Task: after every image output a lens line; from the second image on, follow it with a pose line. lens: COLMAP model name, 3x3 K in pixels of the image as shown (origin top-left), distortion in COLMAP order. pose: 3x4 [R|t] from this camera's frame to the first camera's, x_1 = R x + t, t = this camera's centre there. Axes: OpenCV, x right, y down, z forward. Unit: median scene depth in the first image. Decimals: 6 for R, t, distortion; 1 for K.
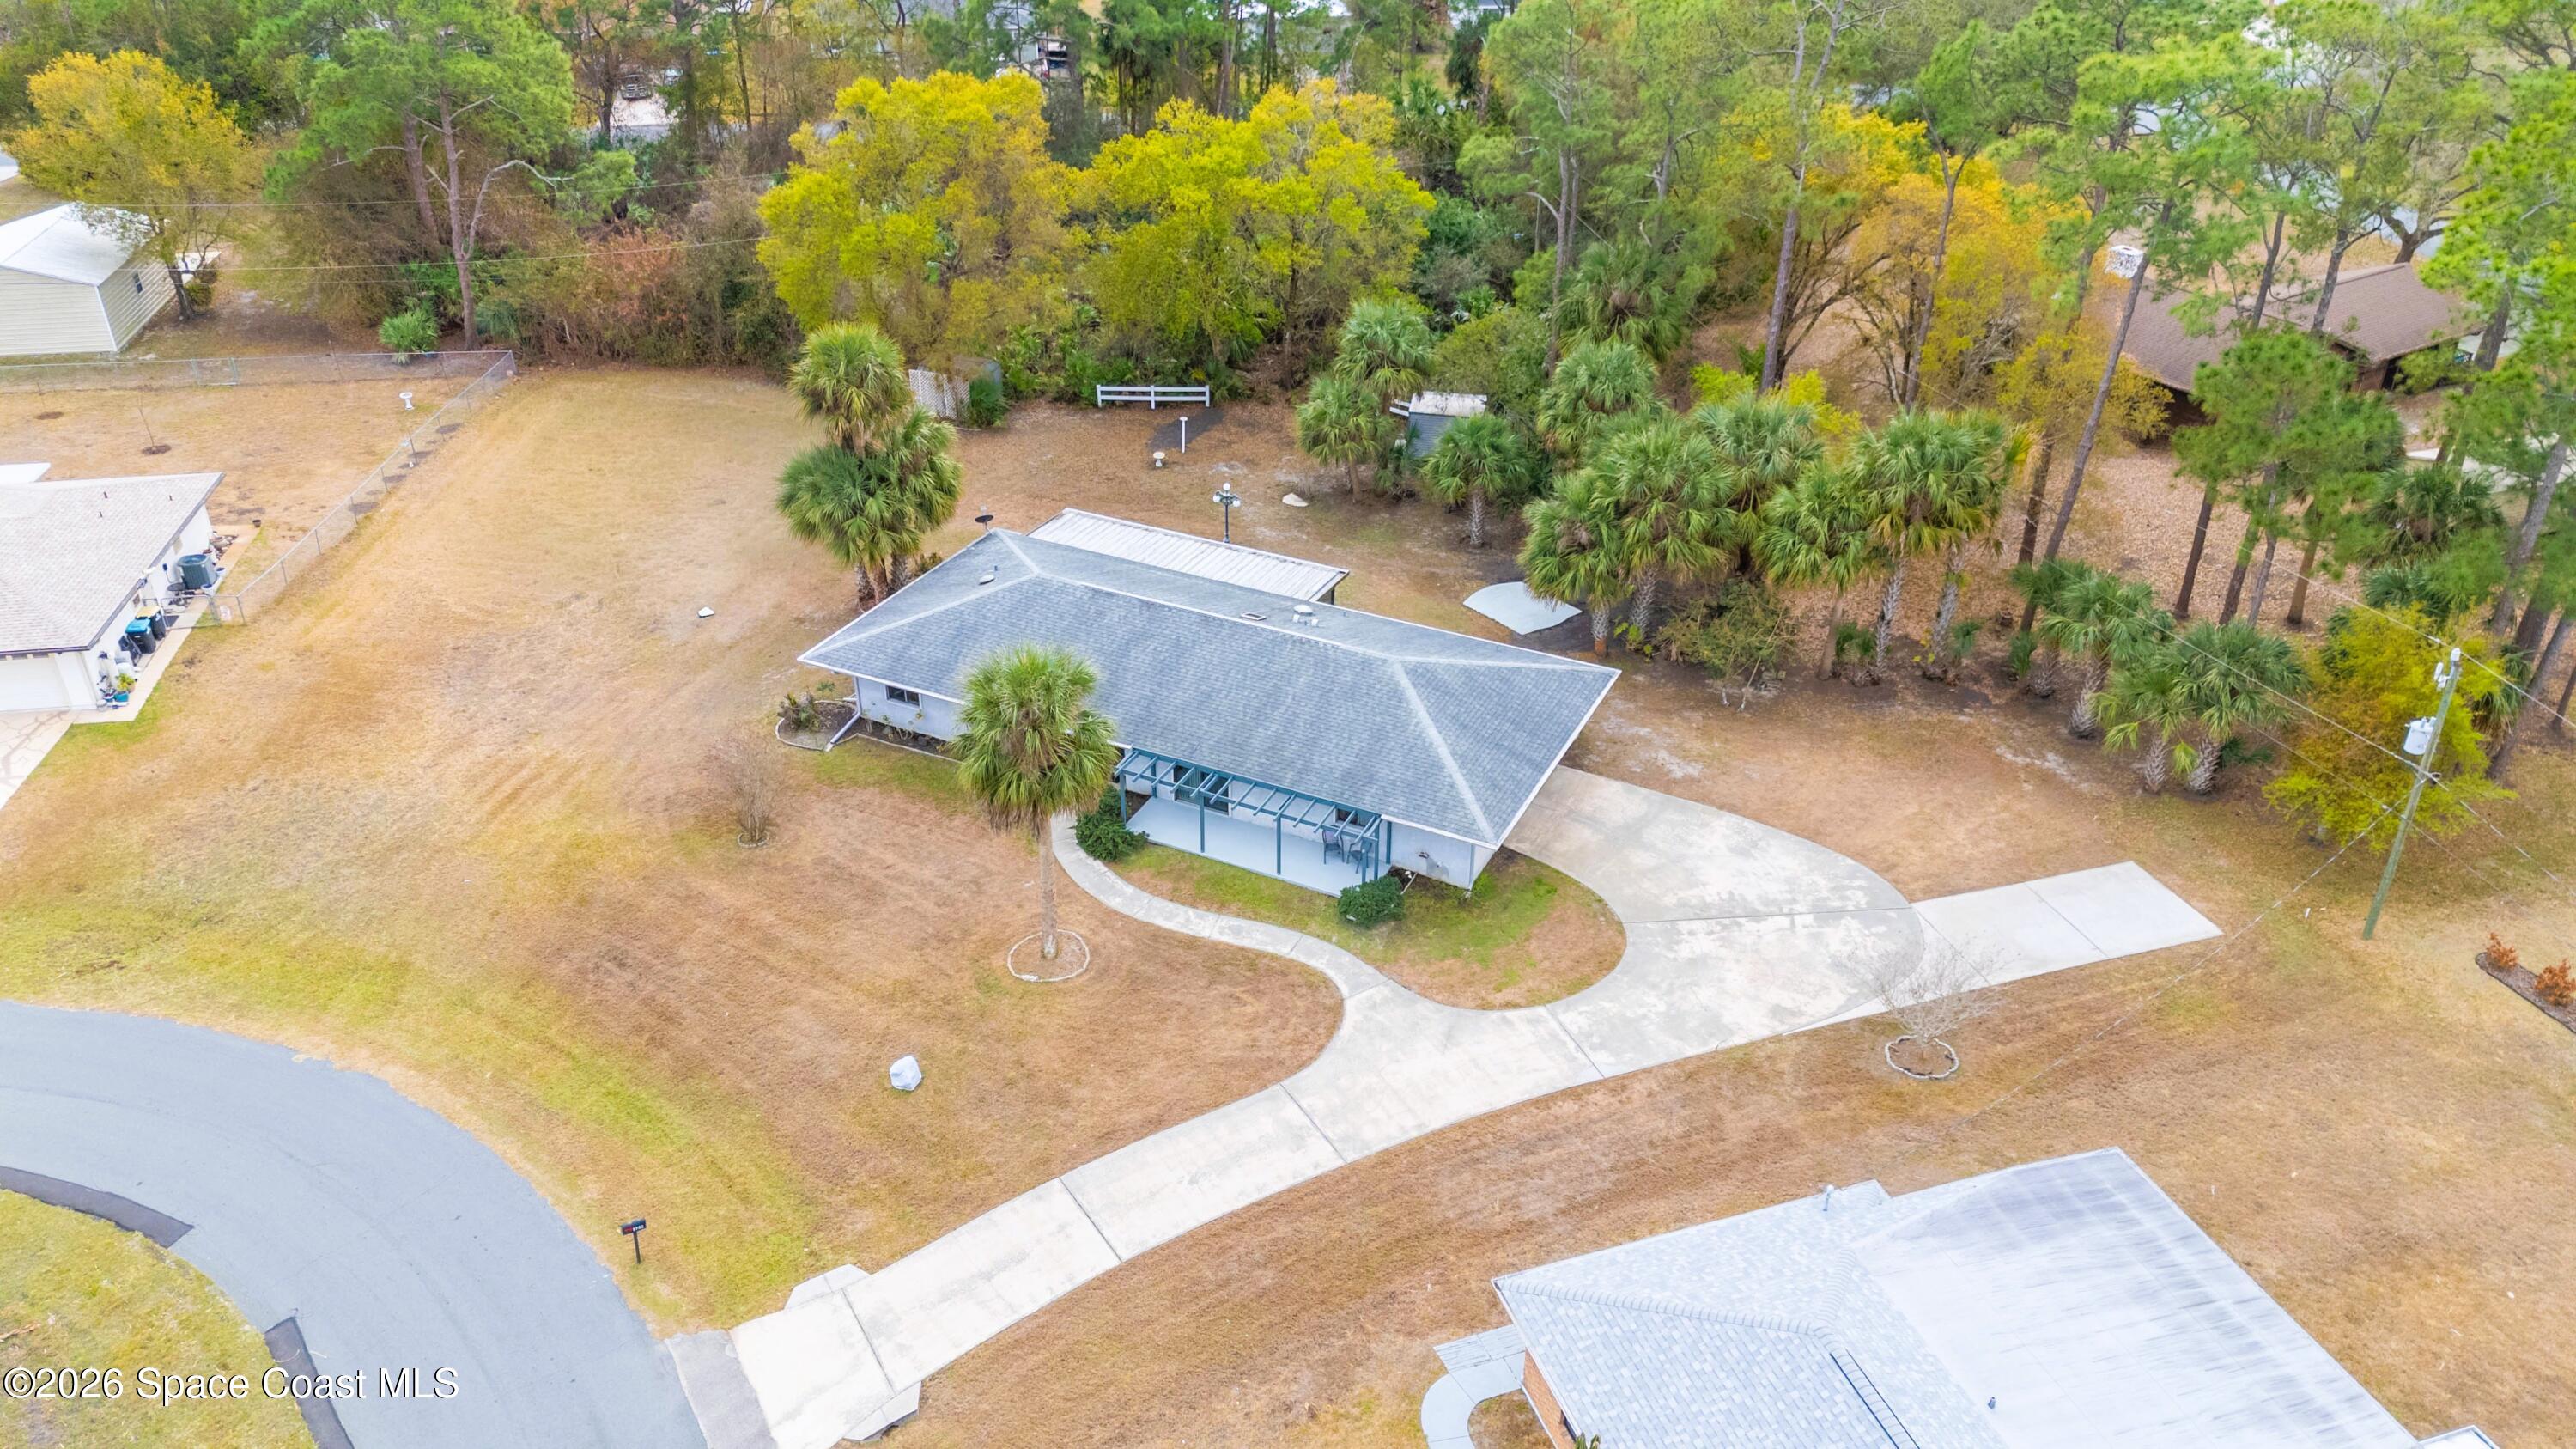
lens RADIAL K [[1909.0, 0, 1293.8], [0, 1909.0, 713.3], [0, 0, 1]] dist [0.052811, -0.042046]
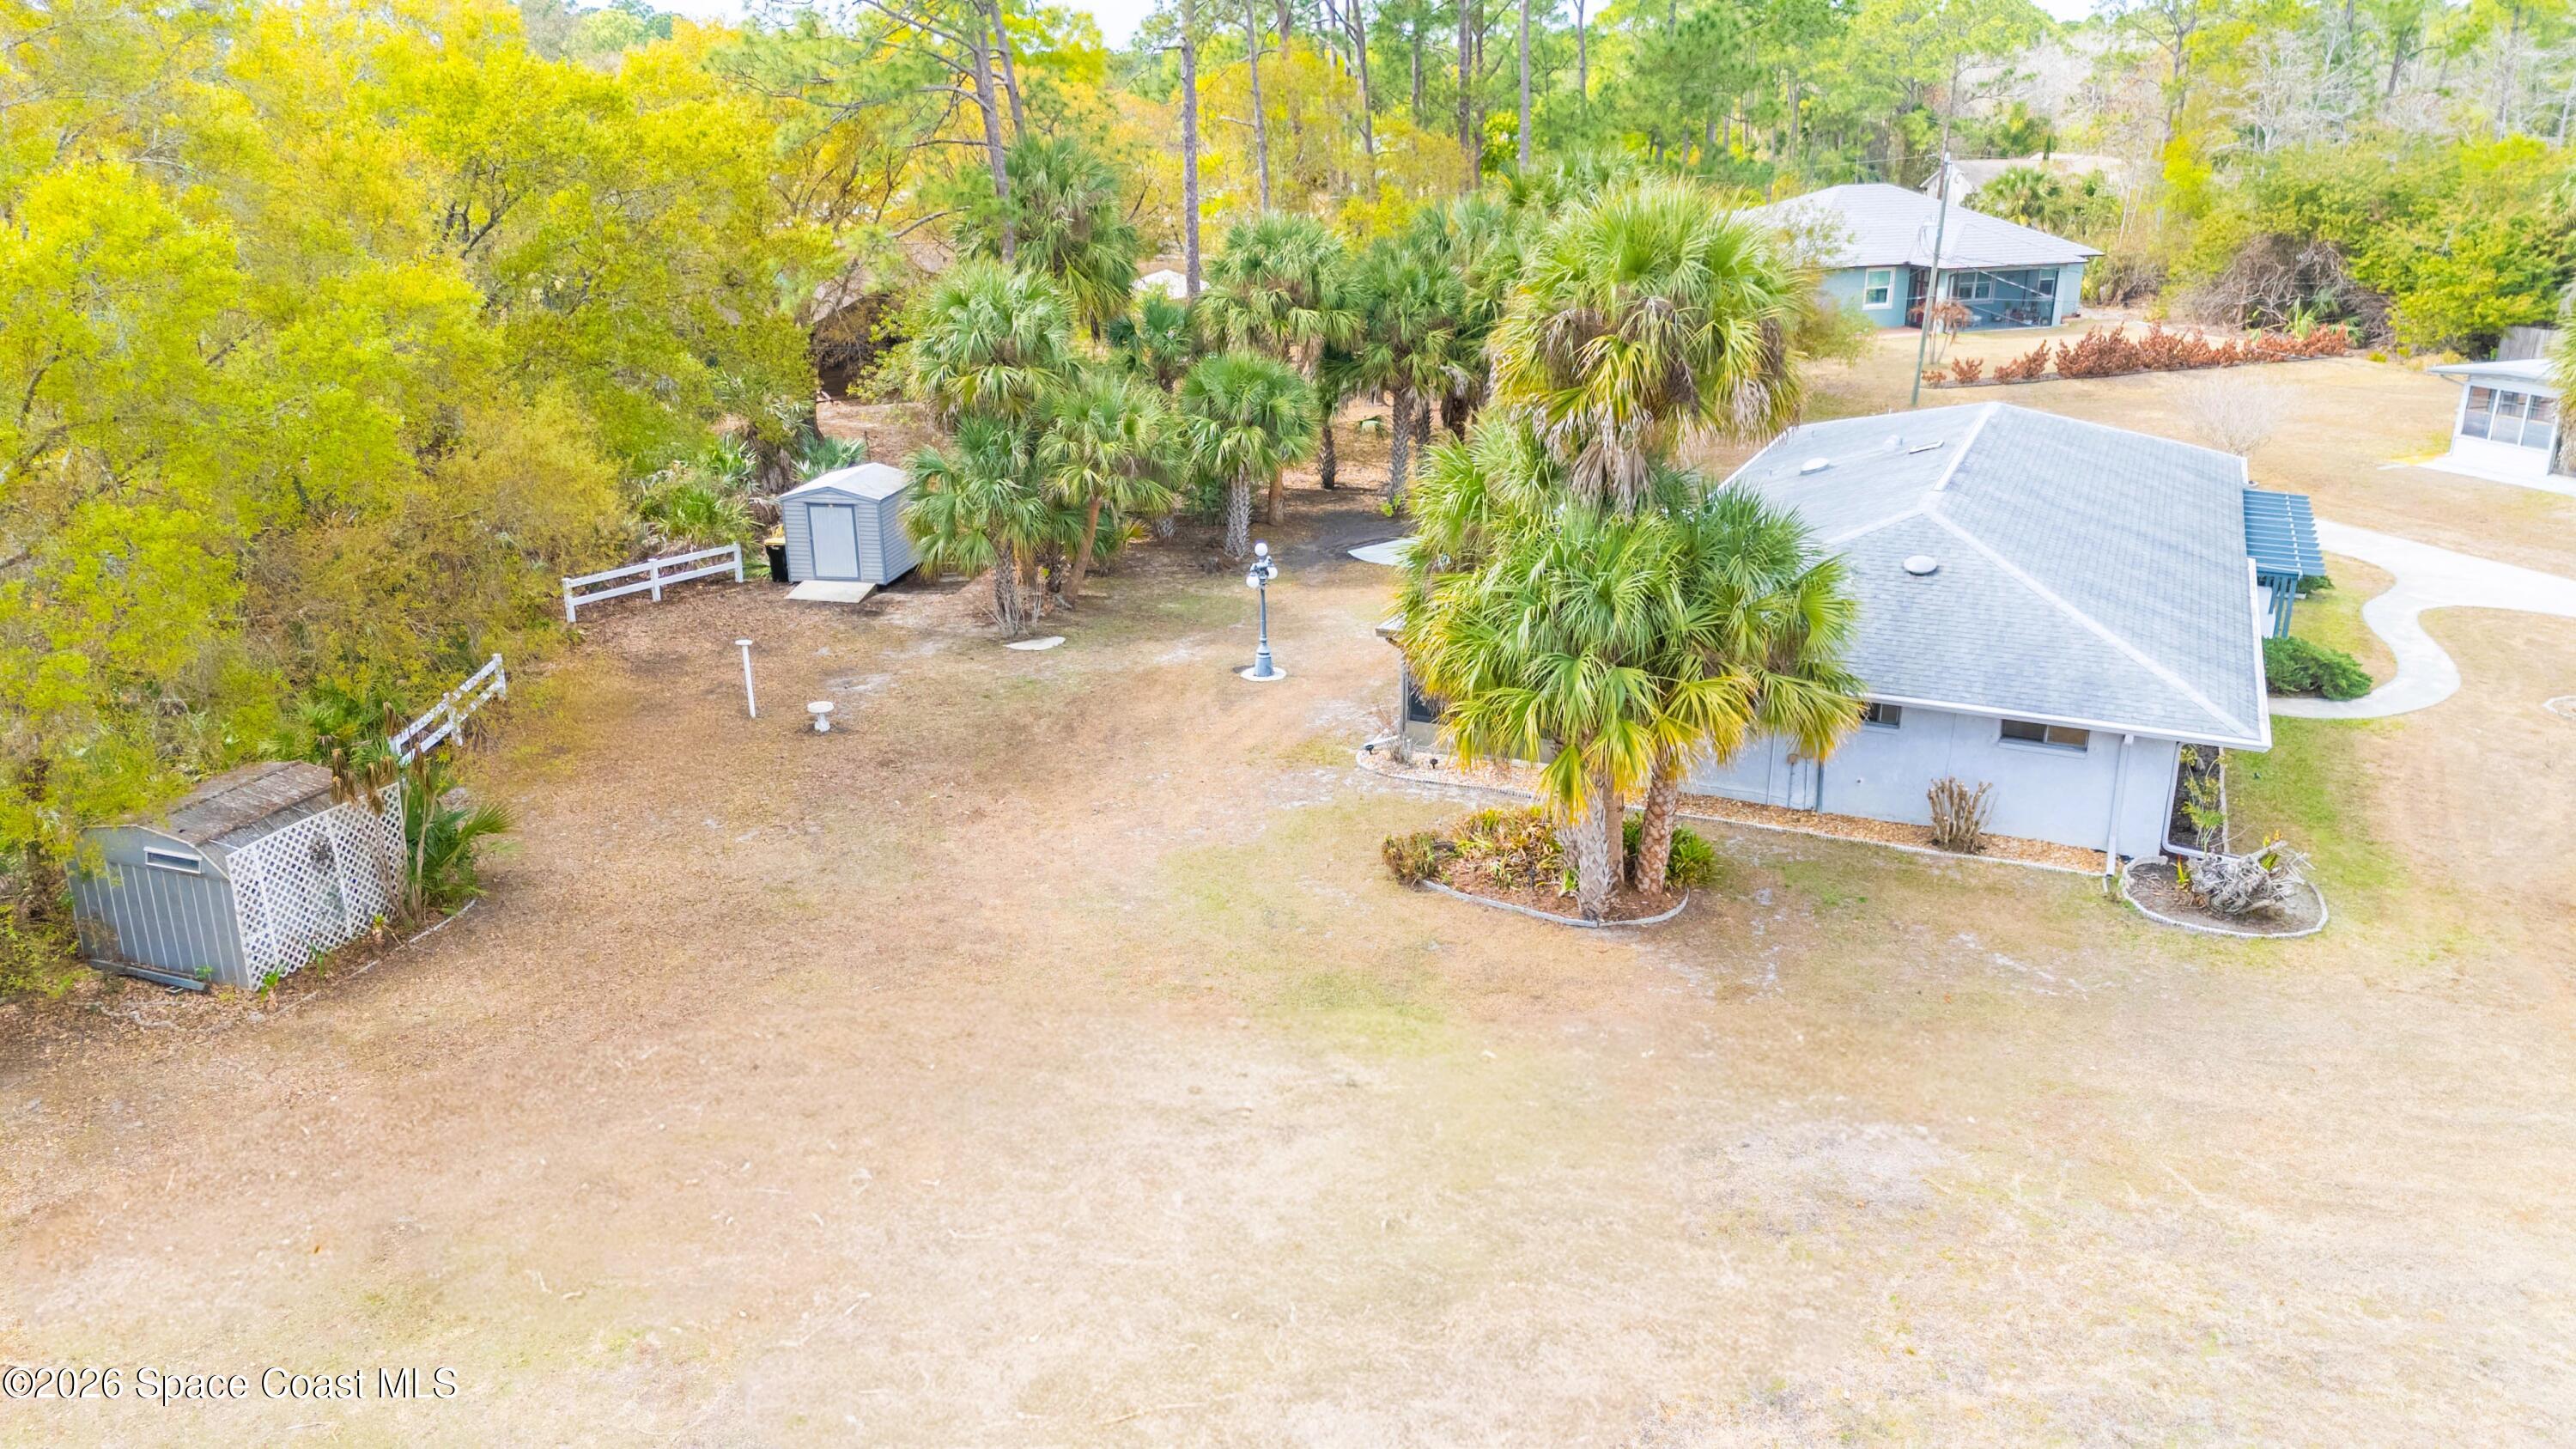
lens RADIAL K [[1909.0, 0, 1287.5], [0, 1909.0, 732.6], [0, 0, 1]] dist [0.052811, -0.042046]
pose [[-0.026272, -0.332664, 0.942679, -0.797587], [0.507675, 0.807907, 0.299253, -0.332286], [-0.861148, 0.486437, 0.147659, 1.331117]]
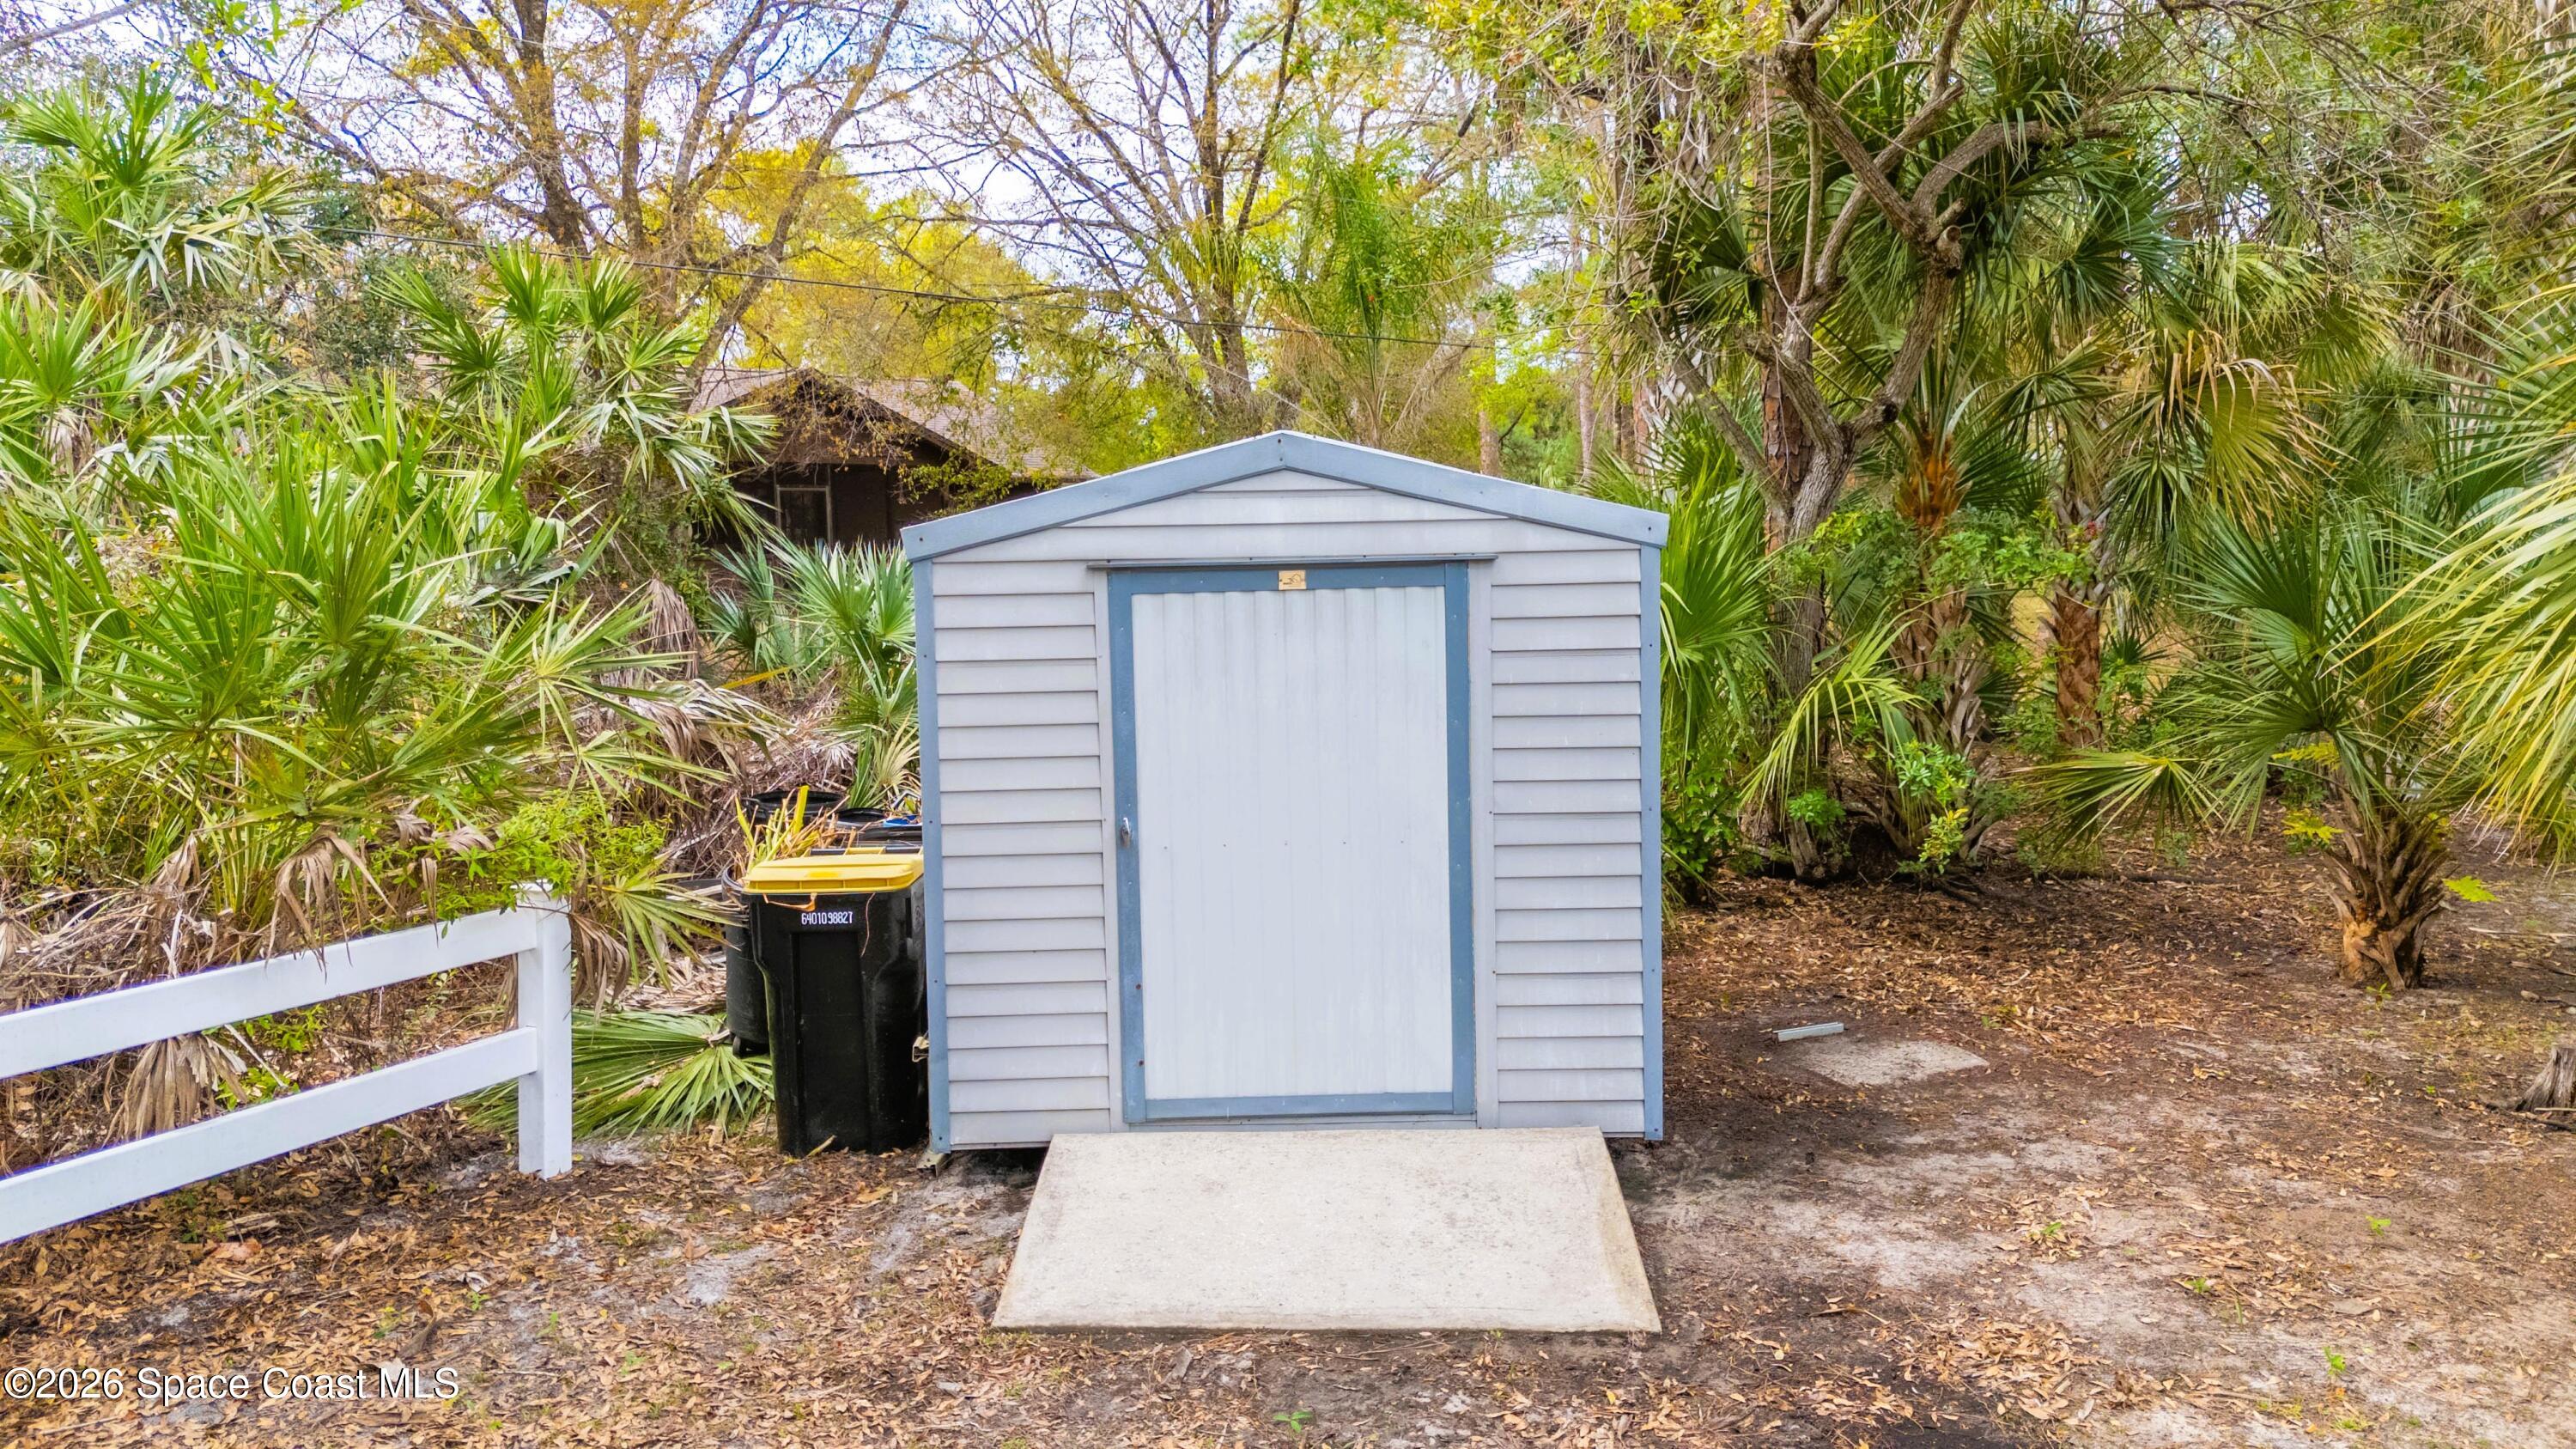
lens RADIAL K [[1909.0, 0, 1299.5], [0, 1909.0, 698.1], [0, 0, 1]] dist [0.052811, -0.042046]
pose [[-0.199621, -0.096830, 0.975077, -0.021570], [0.500846, 0.845212, 0.186469, -0.273692], [-0.842202, 0.525586, -0.120225, 1.618602]]
